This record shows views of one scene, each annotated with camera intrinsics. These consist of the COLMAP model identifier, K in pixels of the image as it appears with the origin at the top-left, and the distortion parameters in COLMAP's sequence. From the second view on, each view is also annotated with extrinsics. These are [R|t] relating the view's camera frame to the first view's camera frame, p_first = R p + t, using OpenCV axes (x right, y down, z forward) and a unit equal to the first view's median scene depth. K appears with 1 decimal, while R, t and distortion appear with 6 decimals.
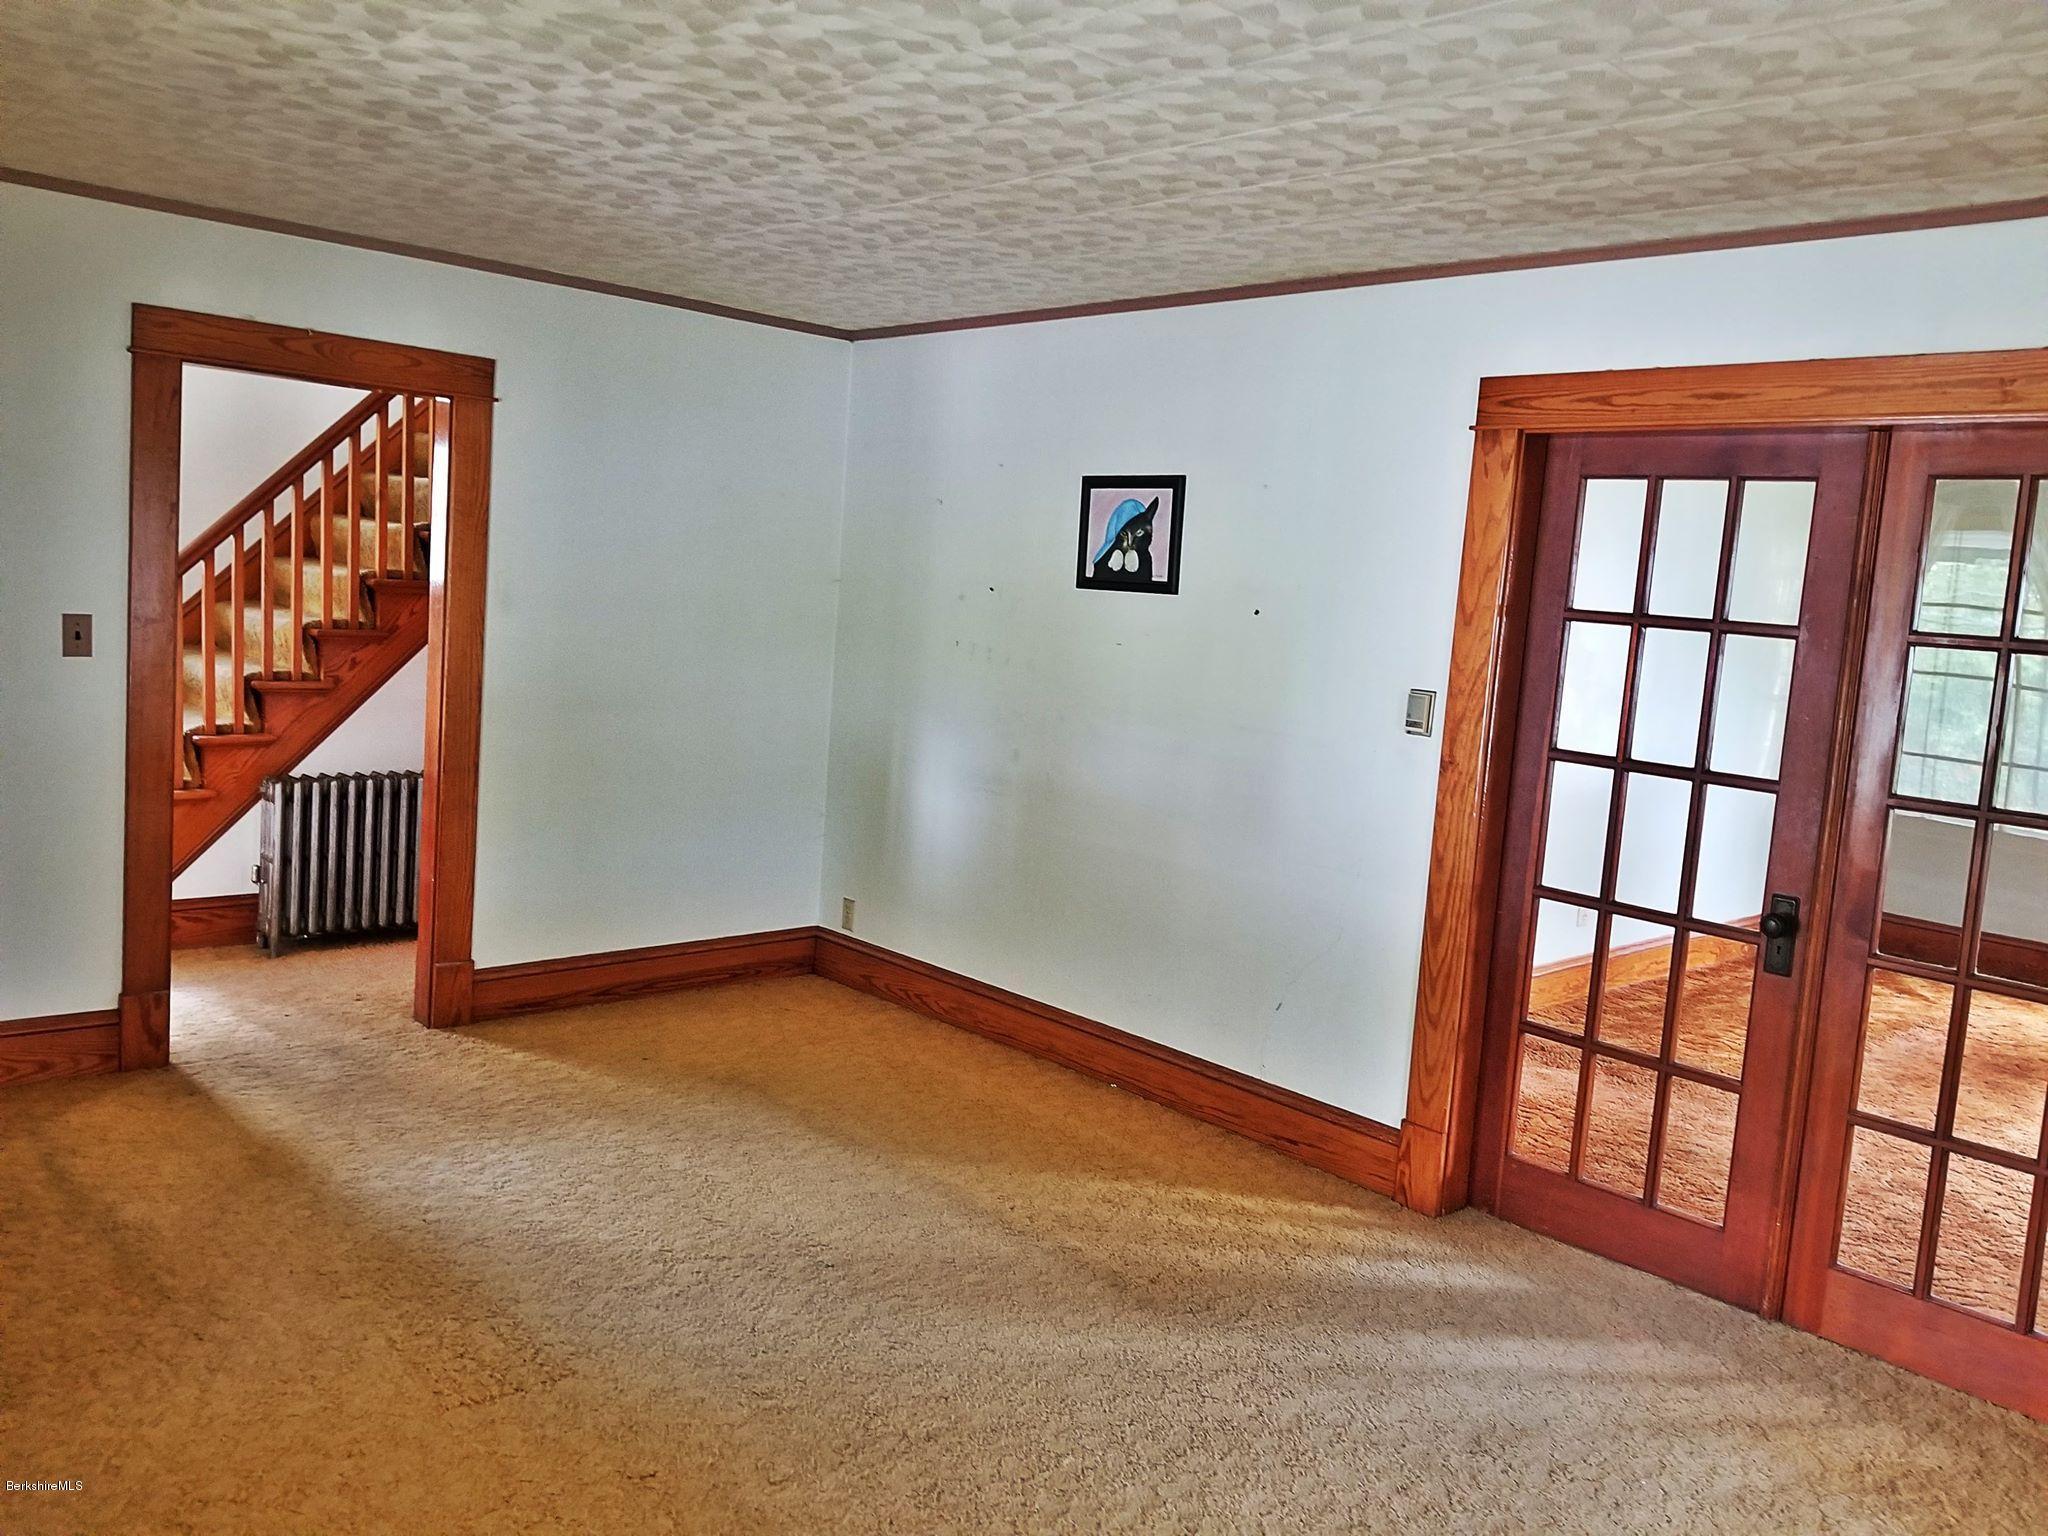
lens RADIAL K [[1584.3, 0, 1015.8], [0, 1584.3, 724.4], [0, 0, 1]] dist [0.000283, -0.000142]
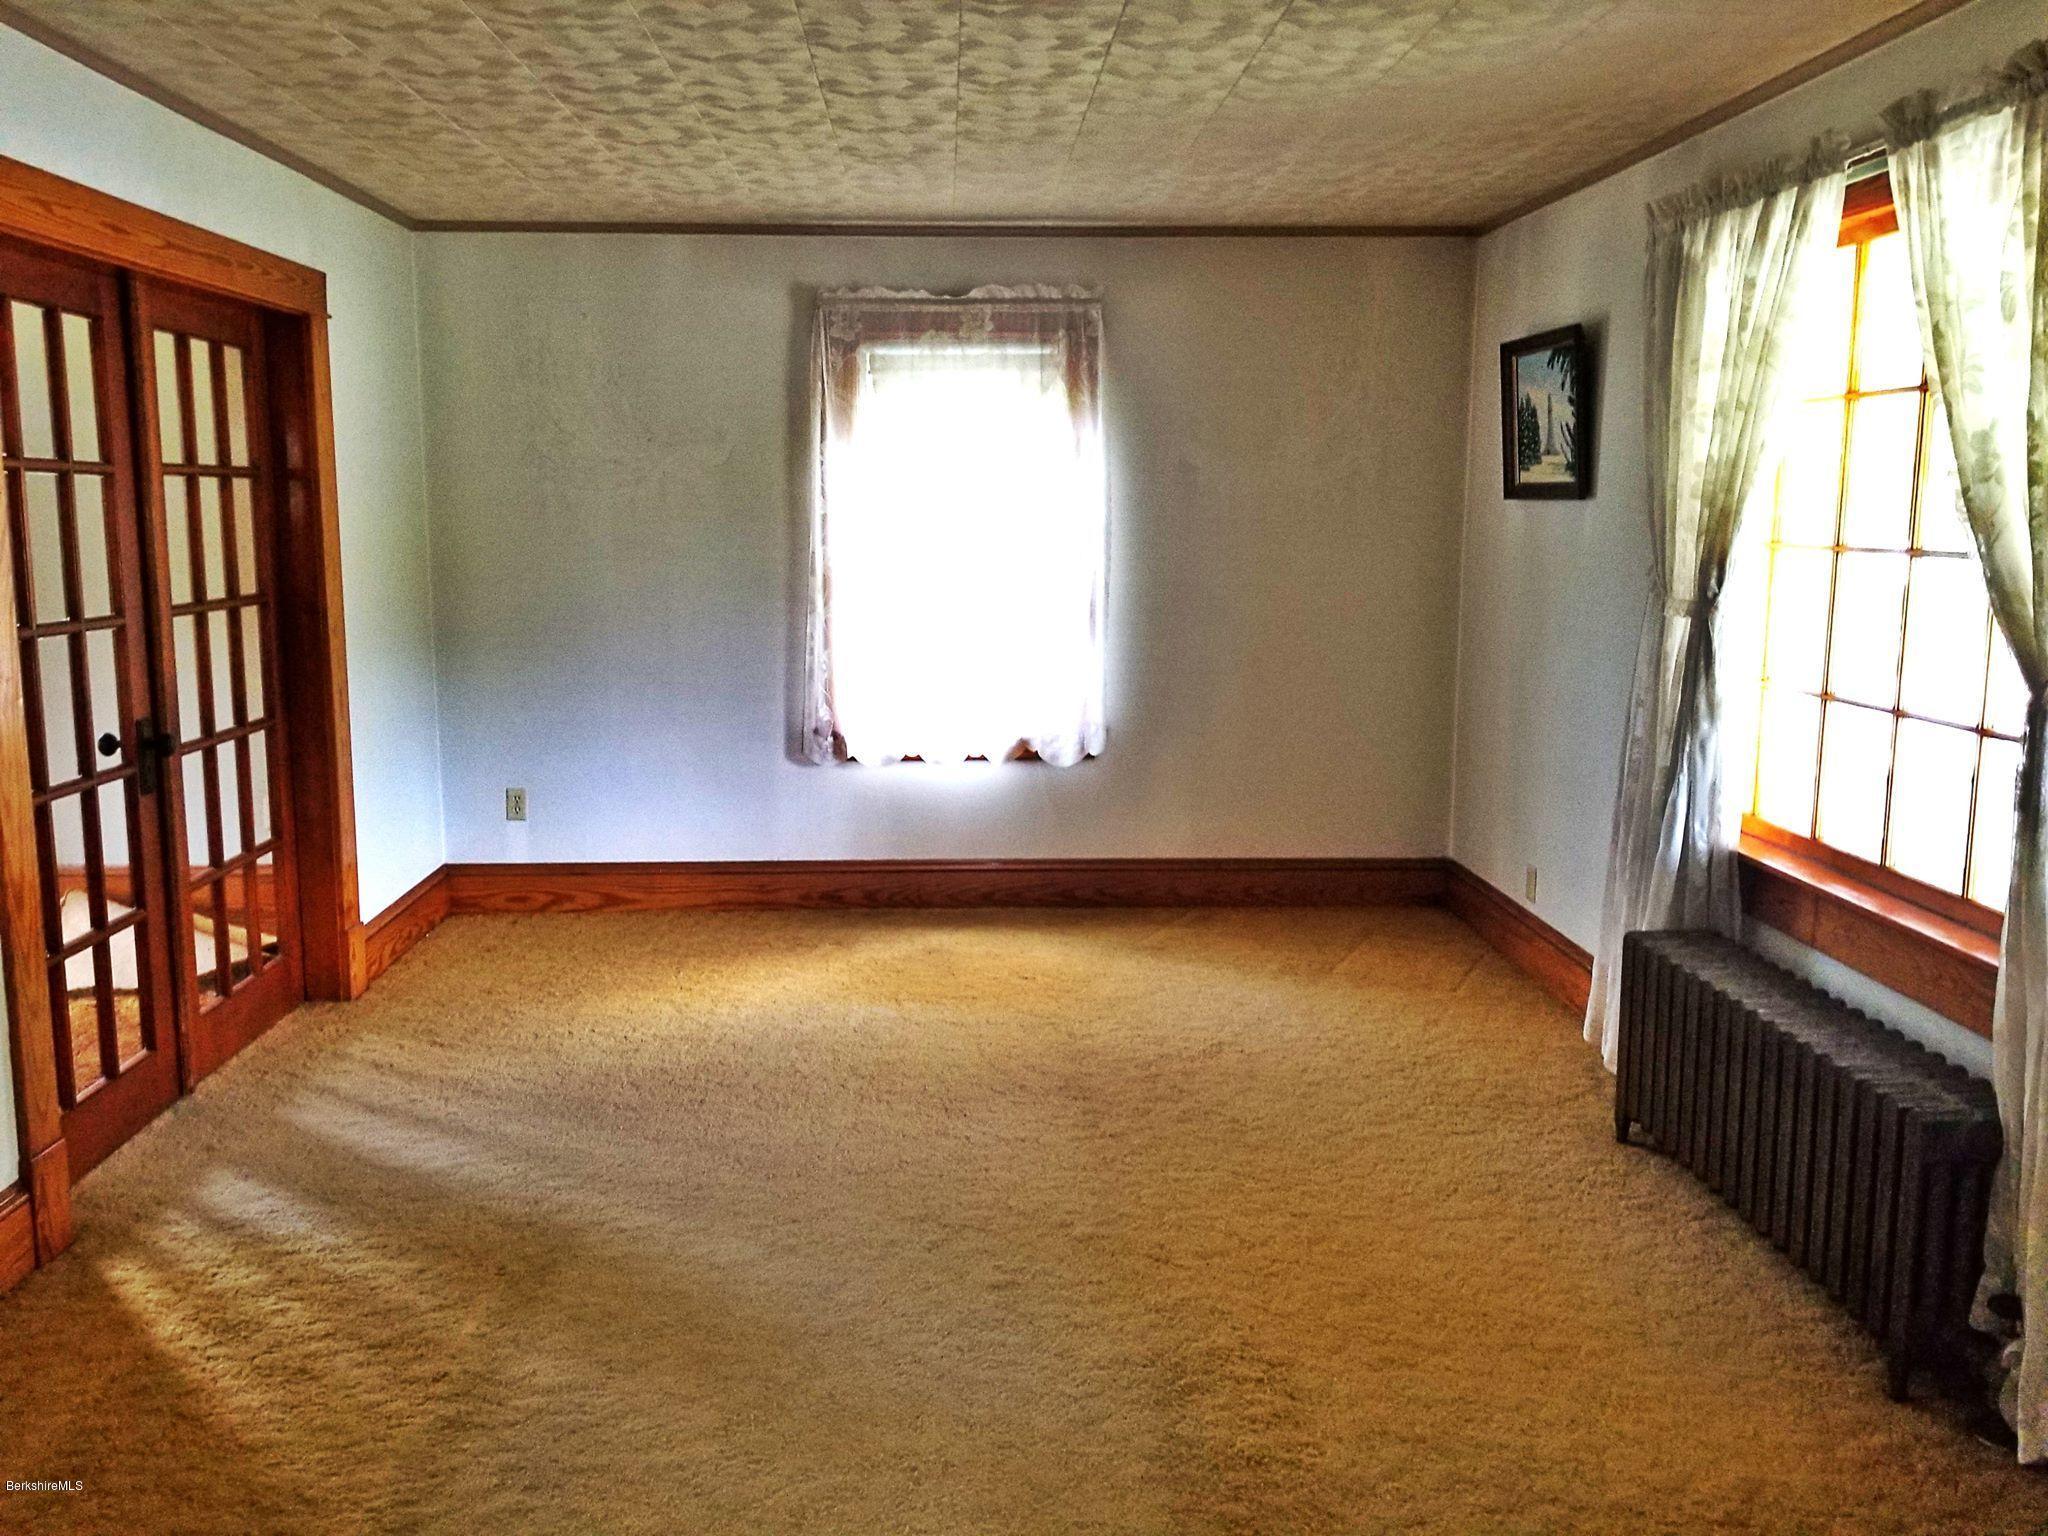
lens RADIAL K [[1584.3, 0, 1015.8], [0, 1584.3, 724.4], [0, 0, 1]] dist [0.000283, -0.000142]
pose [[-0.764100, -0.161787, 0.624481, -0.595547], [0.004495, 0.966682, 0.255942, -0.150025], [-0.645082, 0.198373, -0.737914, 1.335000]]
